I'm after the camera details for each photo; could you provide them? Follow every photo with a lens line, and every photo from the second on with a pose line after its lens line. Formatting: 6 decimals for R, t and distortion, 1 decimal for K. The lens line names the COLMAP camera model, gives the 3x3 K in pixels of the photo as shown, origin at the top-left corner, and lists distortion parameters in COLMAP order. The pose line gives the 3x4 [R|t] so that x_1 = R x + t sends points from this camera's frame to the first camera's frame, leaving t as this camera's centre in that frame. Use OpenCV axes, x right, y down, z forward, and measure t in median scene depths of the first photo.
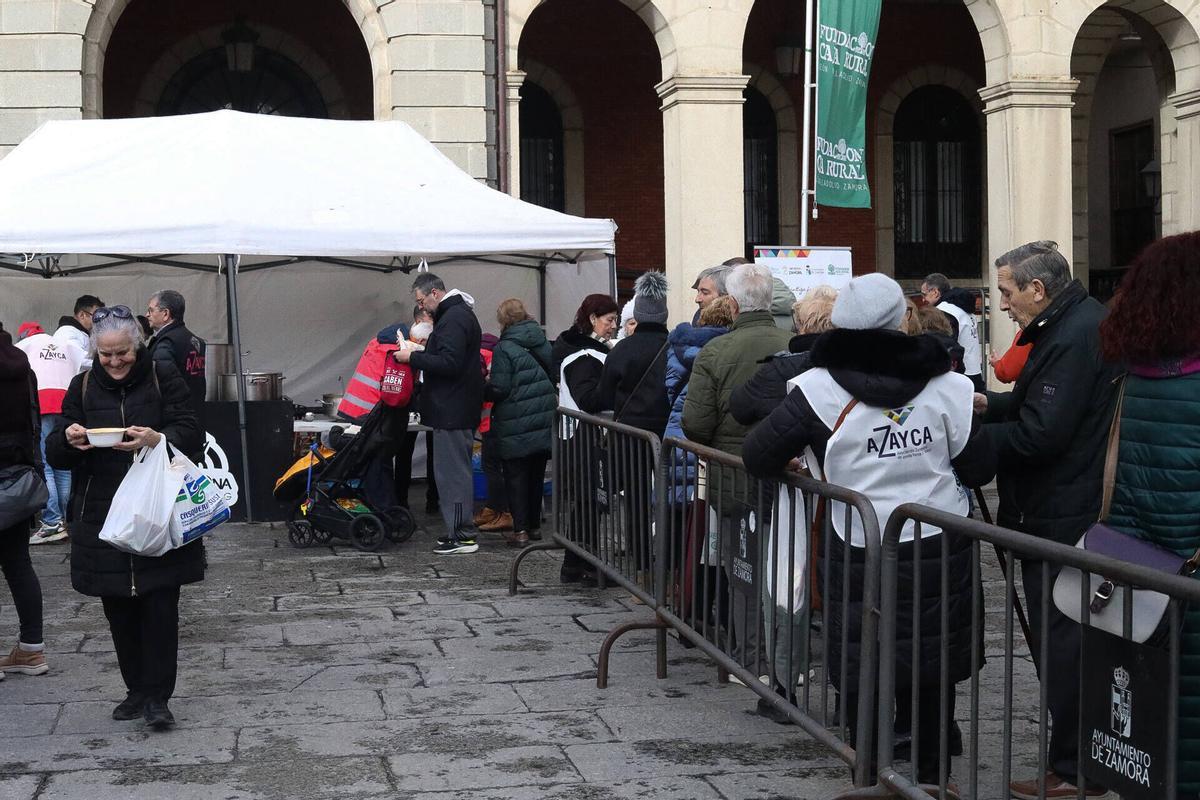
lens RADIAL K [[1739.0, 0, 604.1], [0, 1739.0, 404.9], [0, 0, 1]] dist [-0.096196, 0.000000]
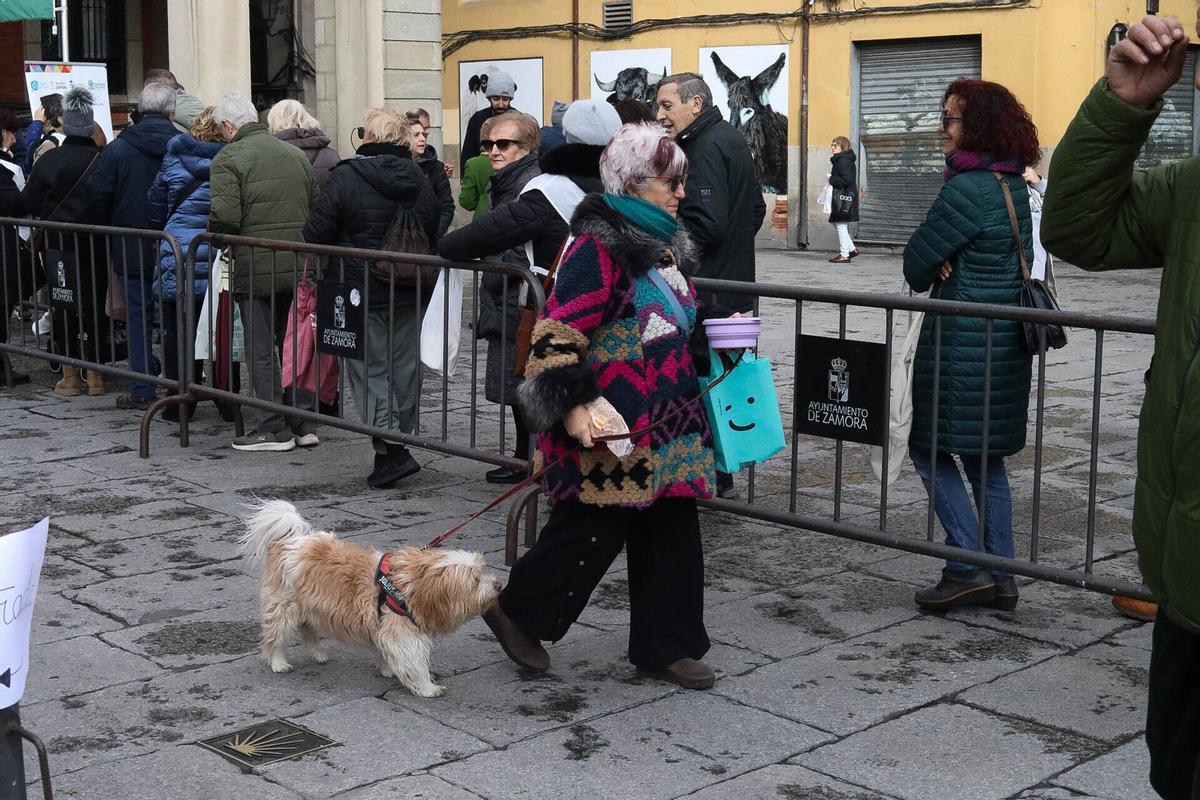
lens RADIAL K [[1739.0, 0, 602.0], [0, 1739.0, 400.5], [0, 0, 1]] dist [-0.096196, 0.000000]
pose [[0.849809, -0.065681, 0.522983, -0.142458], [0.011574, 0.994292, 0.106066, 0.004007], [-0.526964, -0.084083, 0.845718, -0.046138]]
